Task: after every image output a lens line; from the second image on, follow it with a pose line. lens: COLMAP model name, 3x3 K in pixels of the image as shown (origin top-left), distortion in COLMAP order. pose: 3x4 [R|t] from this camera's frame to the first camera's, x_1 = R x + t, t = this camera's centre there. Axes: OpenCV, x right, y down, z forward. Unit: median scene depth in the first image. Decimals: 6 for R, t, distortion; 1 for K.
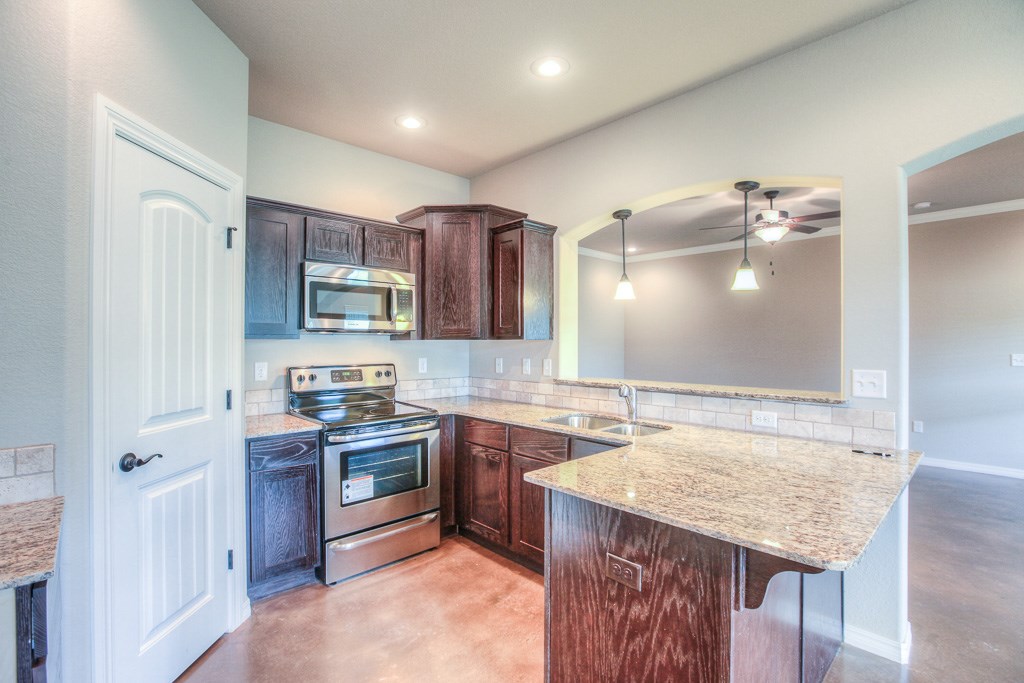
lens RADIAL K [[470.2, 0, 517.3], [0, 470.2, 339.3], [0, 0, 1]] dist [-0.031279, 0.005747]
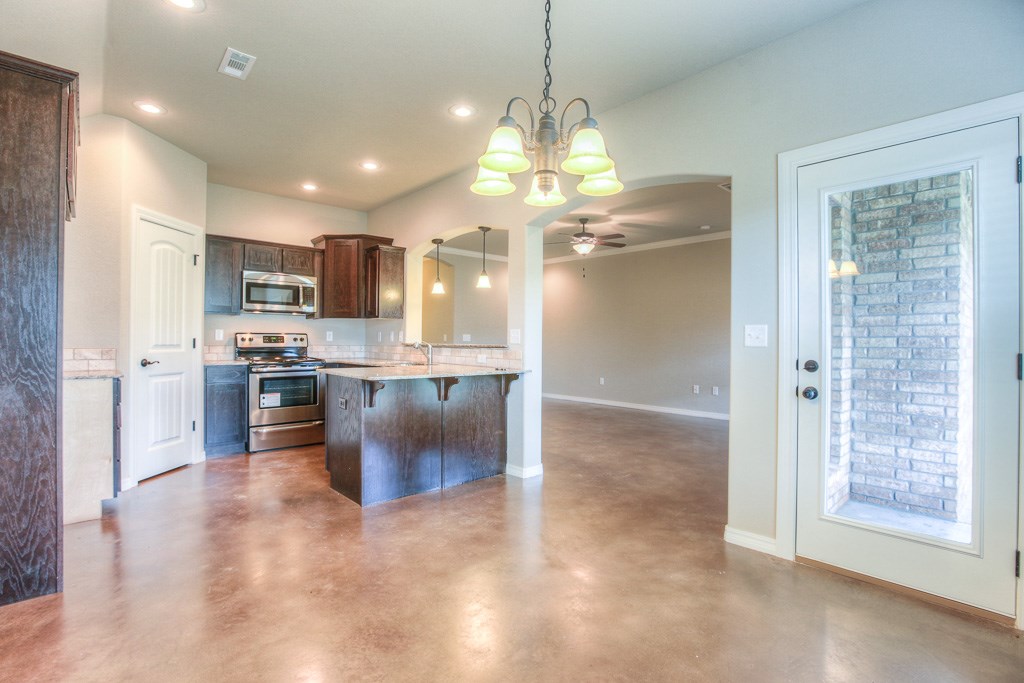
lens RADIAL K [[470.2, 0, 513.3], [0, 470.2, 337.7], [0, 0, 1]] dist [-0.031279, 0.005747]
pose [[0.999898, 0.007202, -0.012324, 0.555582], [-0.007180, 0.999973, 0.001802, 0.070885], [0.012337, -0.001713, 0.999922, -0.696118]]
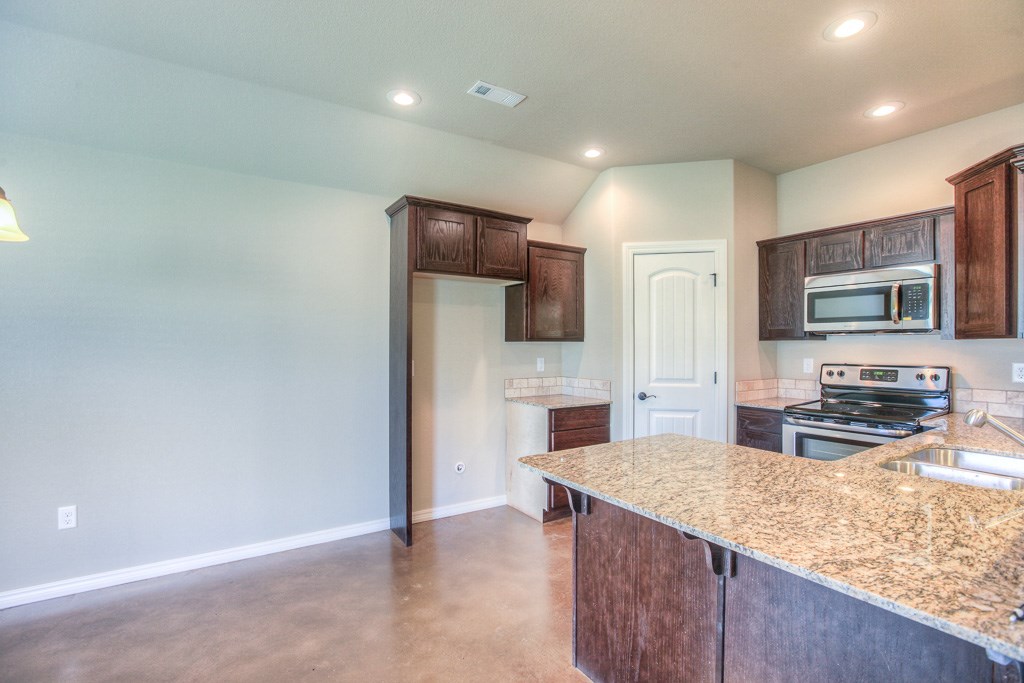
lens RADIAL K [[470.2, 0, 517.2], [0, 470.2, 349.4], [0, 0, 1]] dist [-0.031279, 0.005747]
pose [[-0.174931, 0.011016, -0.984519, 0.868756], [0.010331, 0.999903, 0.009353, 0.004187], [0.984526, -0.008535, -0.175028, 0.448923]]
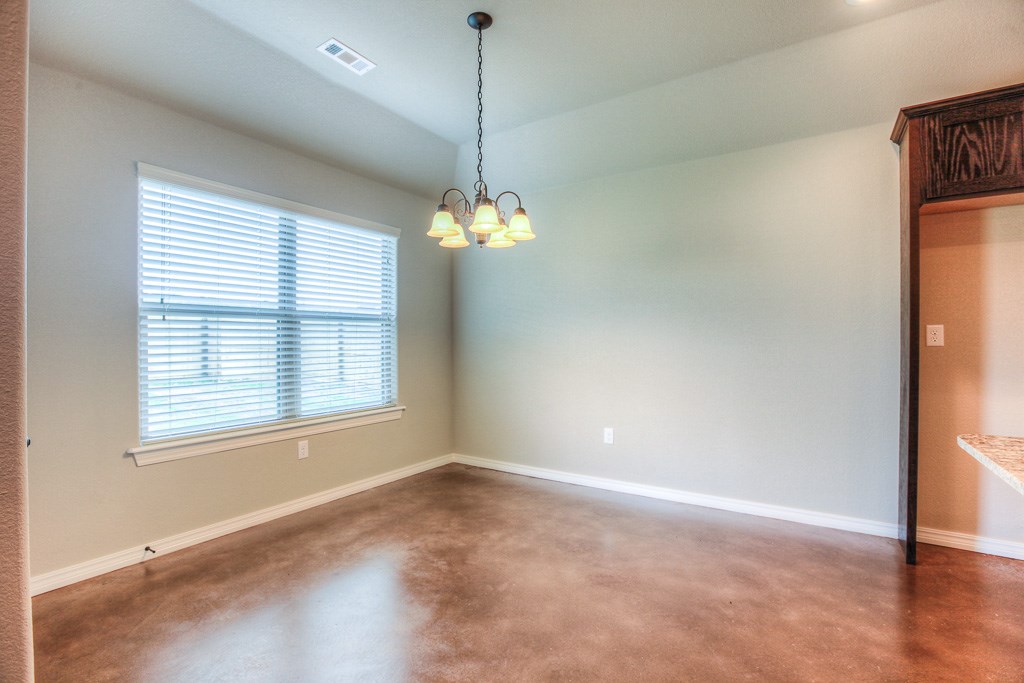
lens RADIAL K [[470.2, 0, 509.5], [0, 470.2, 340.1], [0, 0, 1]] dist [-0.031279, 0.005747]
pose [[-0.969988, 0.007449, -0.243040, 0.736477], [0.009875, 0.999913, -0.008763, 0.070146], [0.242954, -0.010900, -0.969977, 0.626351]]
